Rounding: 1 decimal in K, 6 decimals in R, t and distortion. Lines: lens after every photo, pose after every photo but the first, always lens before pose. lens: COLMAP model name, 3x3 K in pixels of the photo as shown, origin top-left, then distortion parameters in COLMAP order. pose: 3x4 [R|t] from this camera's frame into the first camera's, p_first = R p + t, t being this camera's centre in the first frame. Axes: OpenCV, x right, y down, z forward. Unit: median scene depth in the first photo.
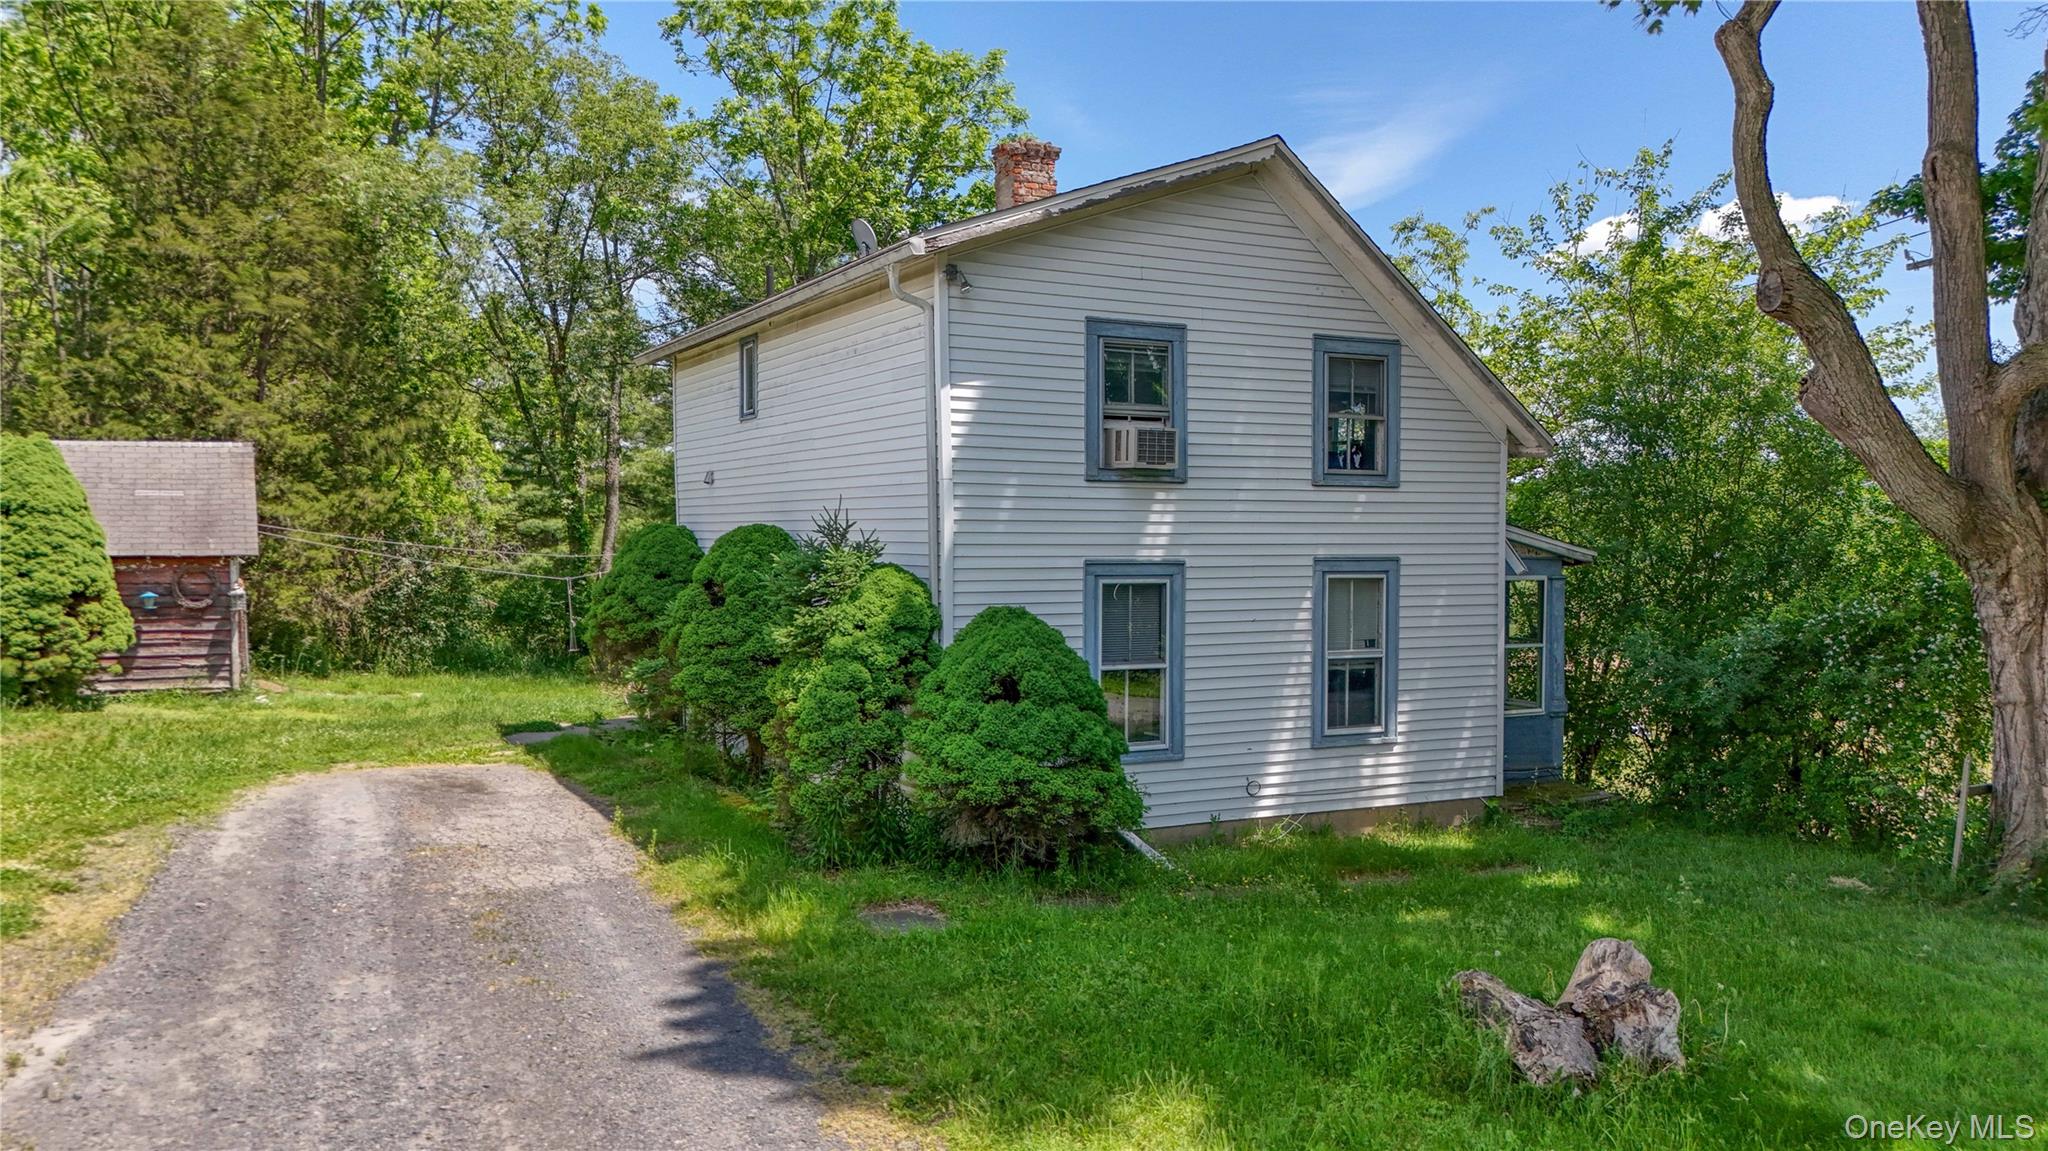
lens RADIAL K [[1506.9, 0, 1018.3], [0, 1506.9, 572.2], [0, 0, 1]] dist [0.067881, -0.060805]
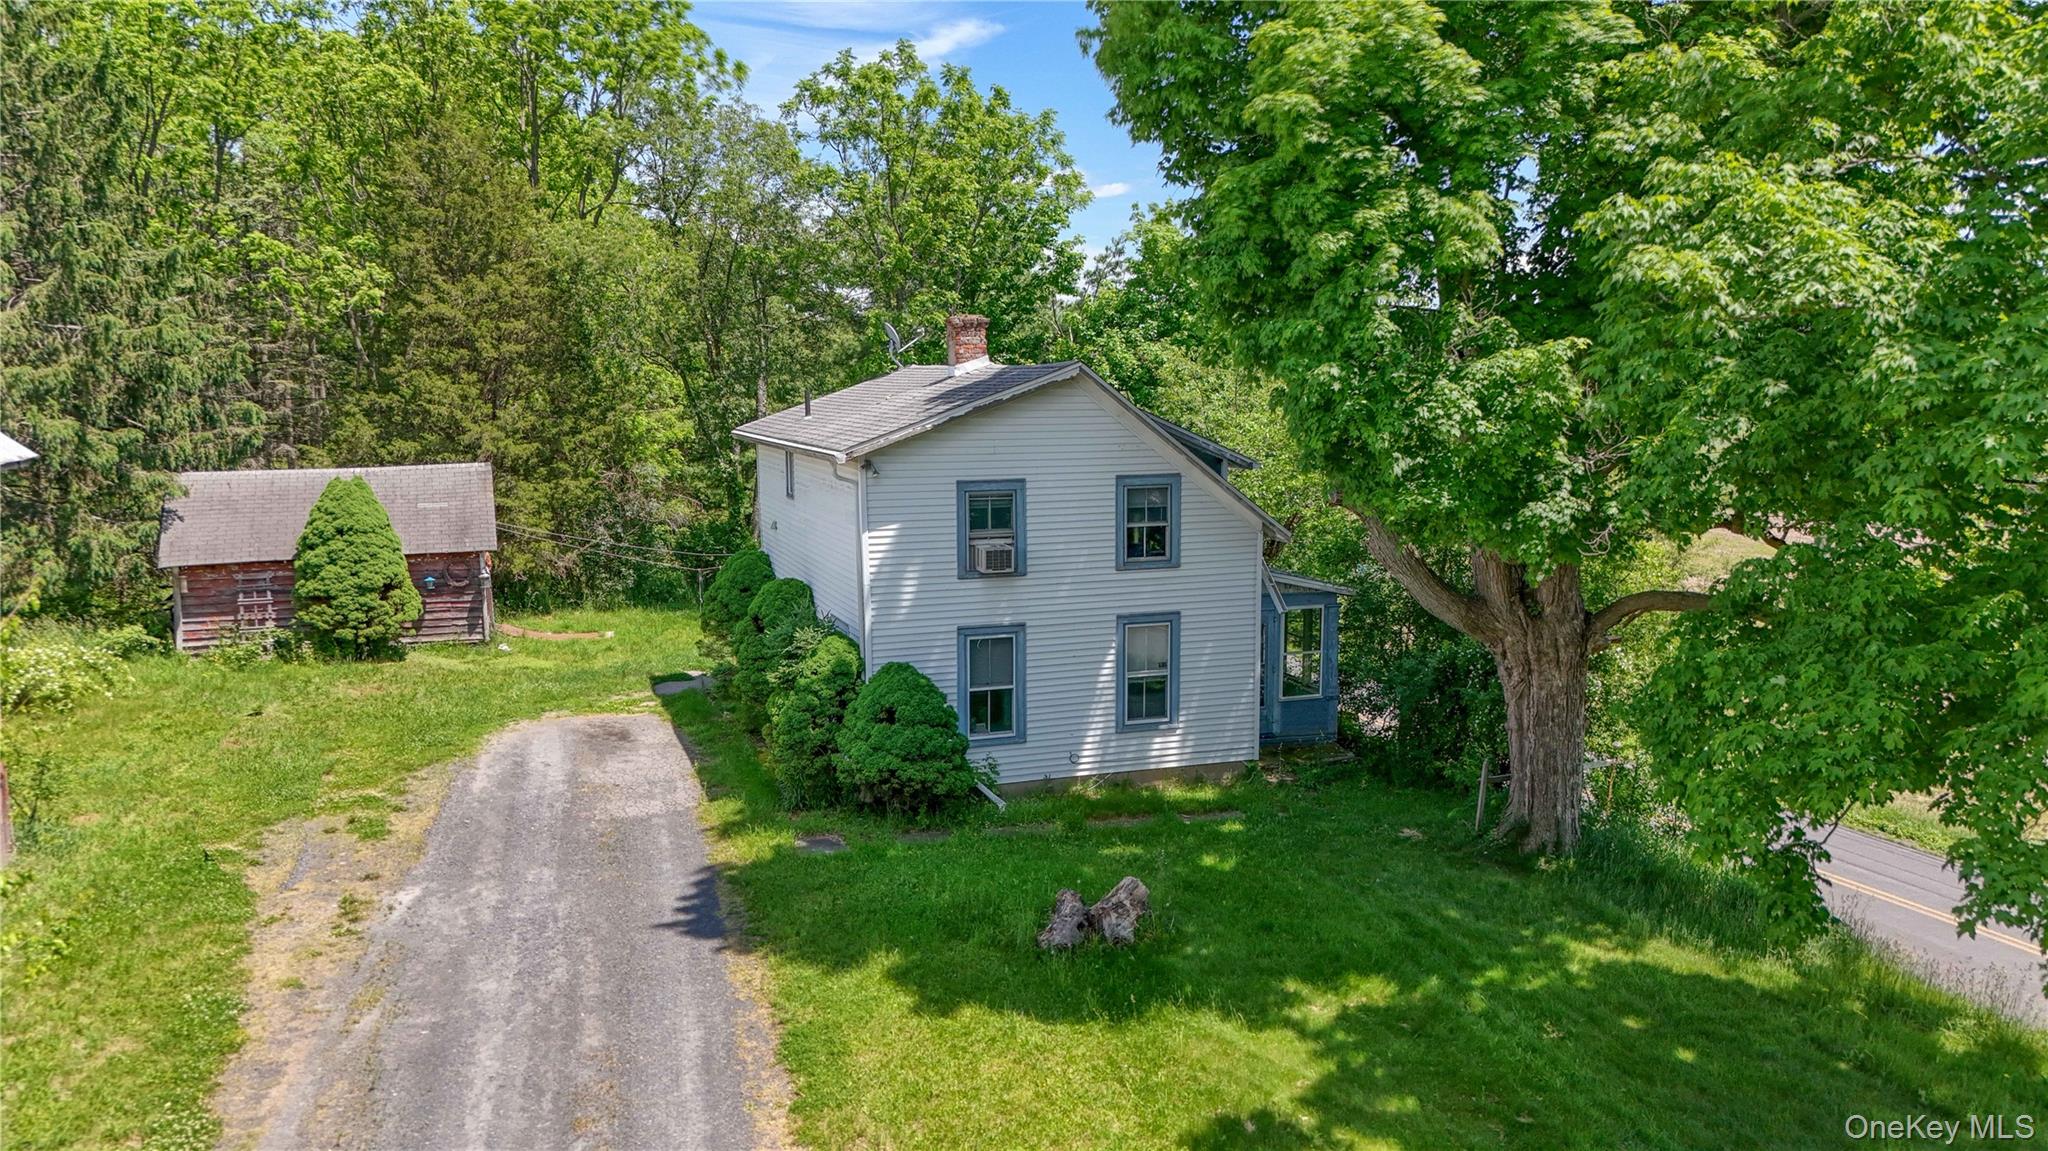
lens RADIAL K [[1506.9, 0, 1021.8], [0, 1506.9, 572.8], [0, 0, 1]] dist [0.067881, -0.060805]
pose [[0.990030, 0.012848, -0.140269, 0.311951], [0.002880, 0.993777, 0.111353, -0.226593], [0.140826, -0.110647, 0.983832, -0.555319]]
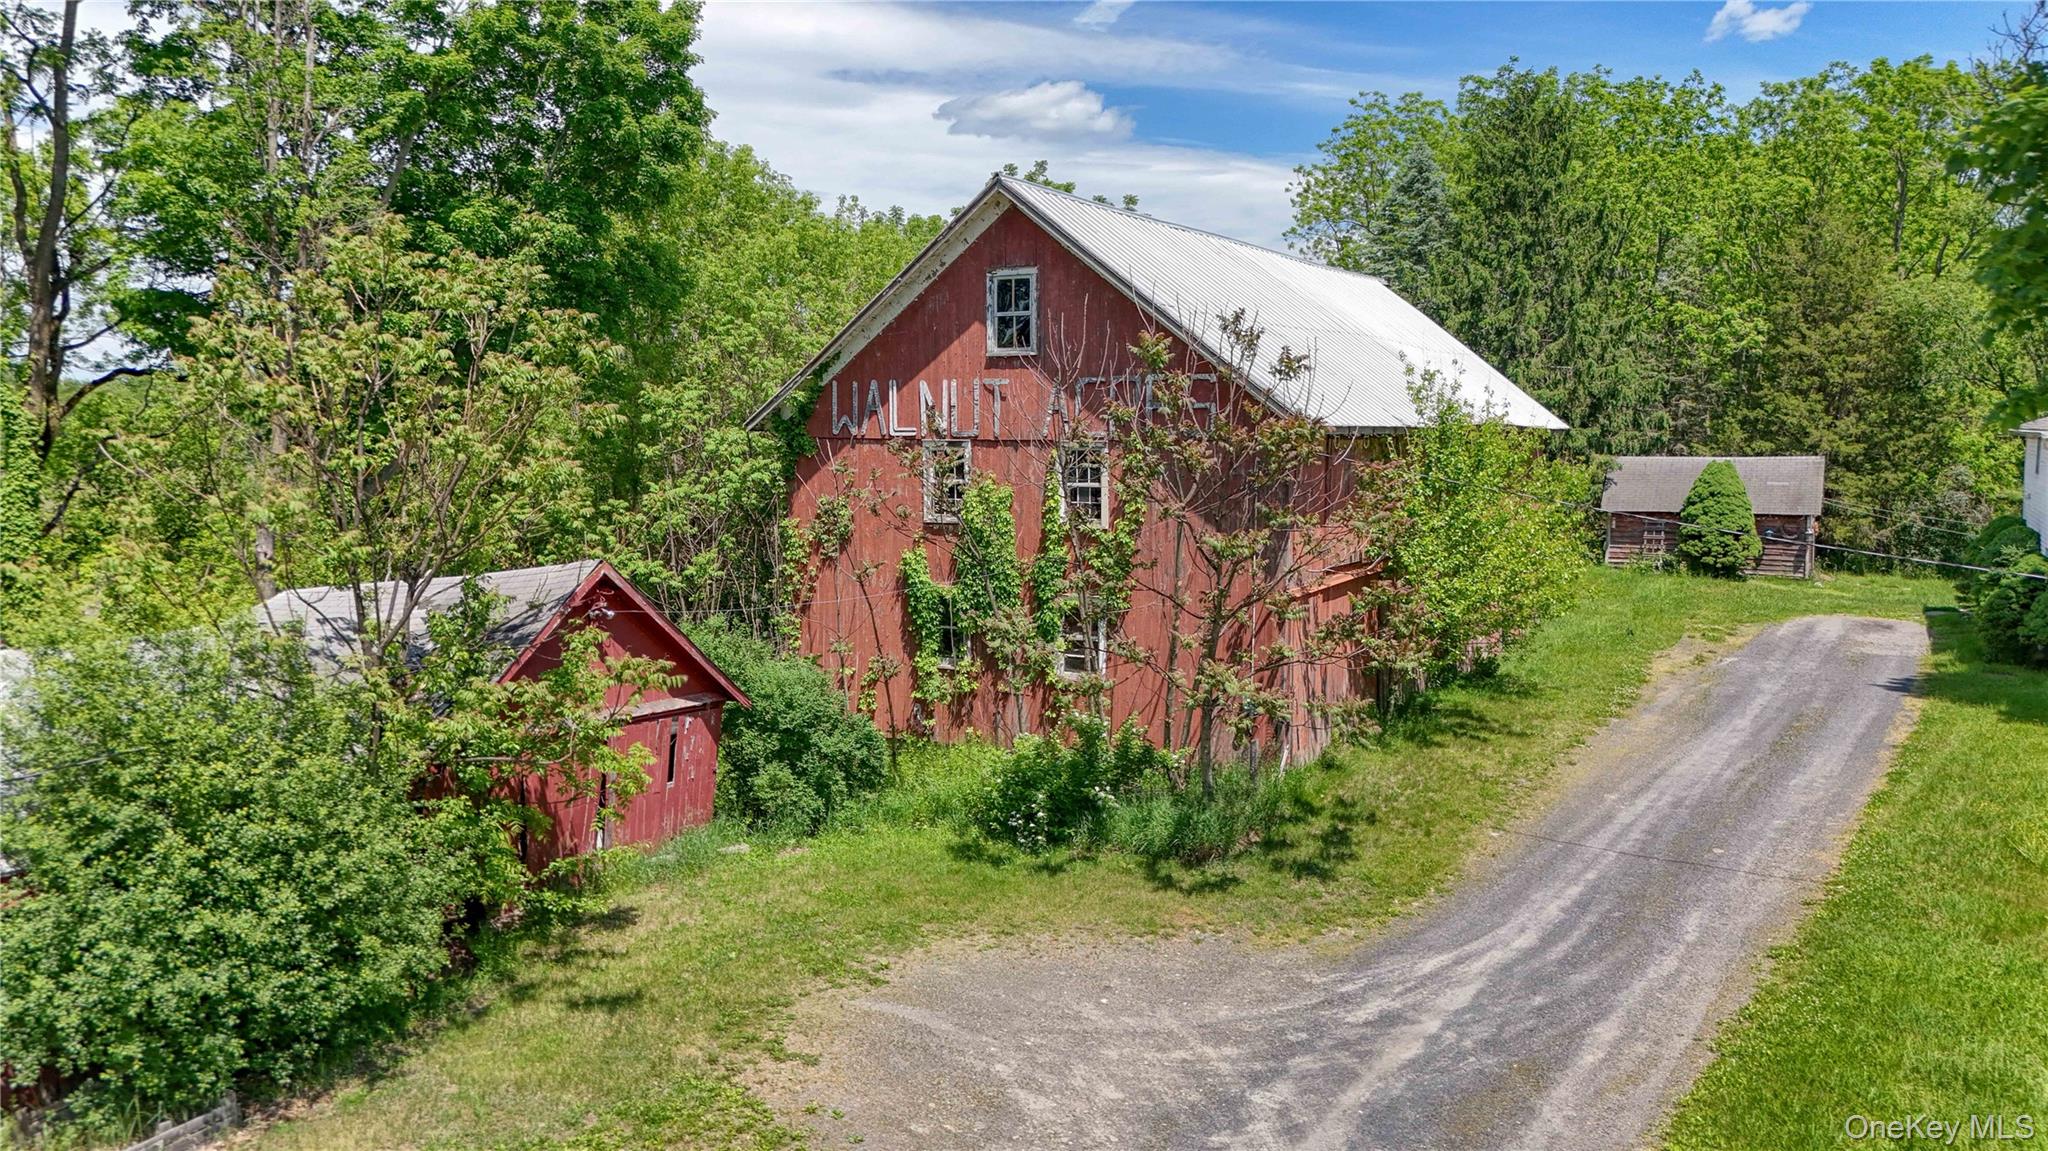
lens RADIAL K [[1506.9, 0, 1017.4], [0, 1506.9, 572.6], [0, 0, 1]] dist [0.067881, -0.060805]
pose [[0.549223, 0.083418, -0.831502, 0.979681], [-0.017558, 0.995938, 0.088317, -0.148493], [0.835492, -0.033906, 0.548456, -1.627073]]
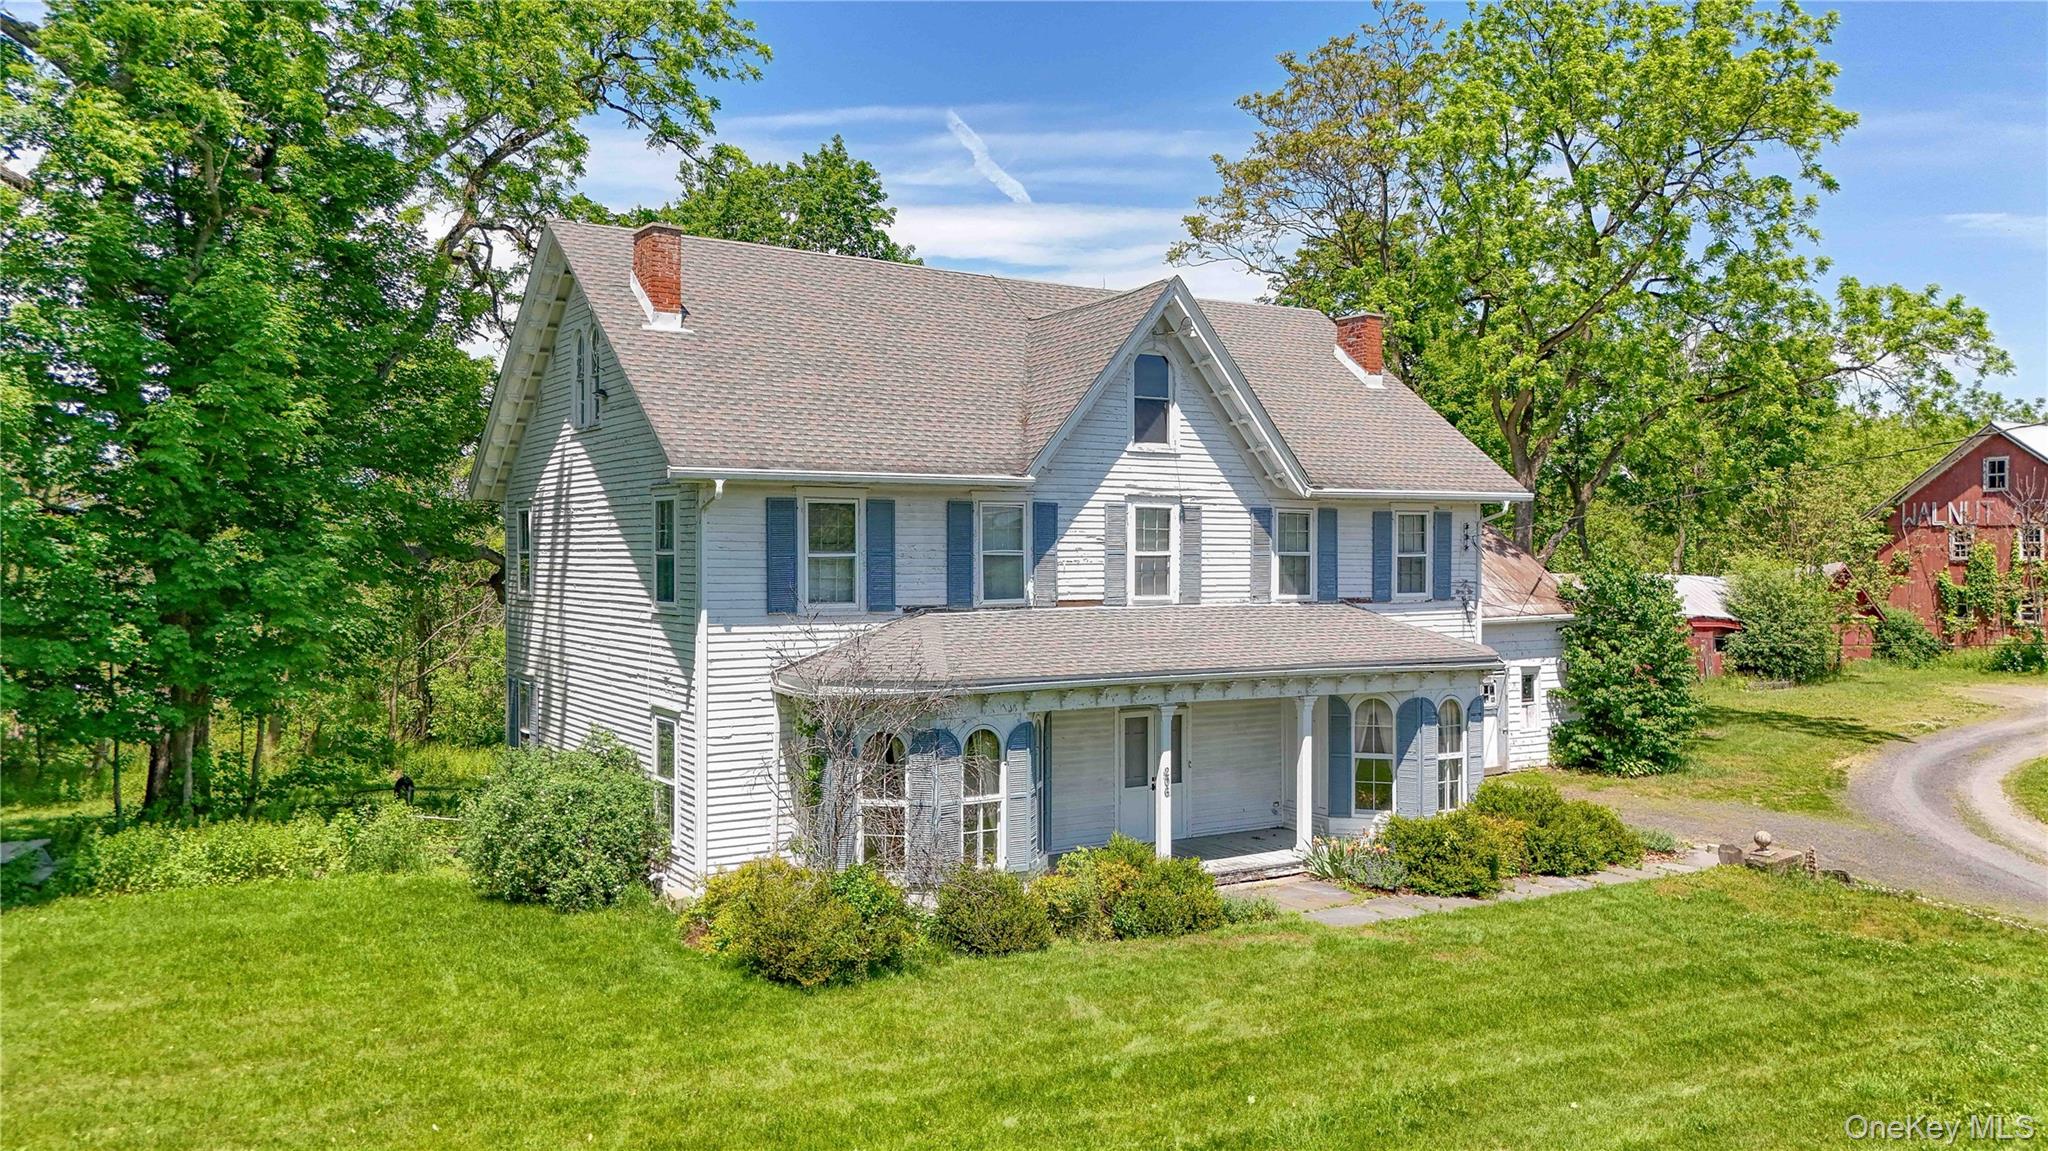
lens RADIAL K [[1506.9, 0, 1021.0], [0, 1506.9, 571.5], [0, 0, 1]] dist [0.067881, -0.060805]
pose [[0.097066, 0.014417, -0.995174, 3.461324], [-0.027074, 0.999563, 0.011840, -0.001374], [0.994910, 0.025795, 0.097414, -3.745976]]
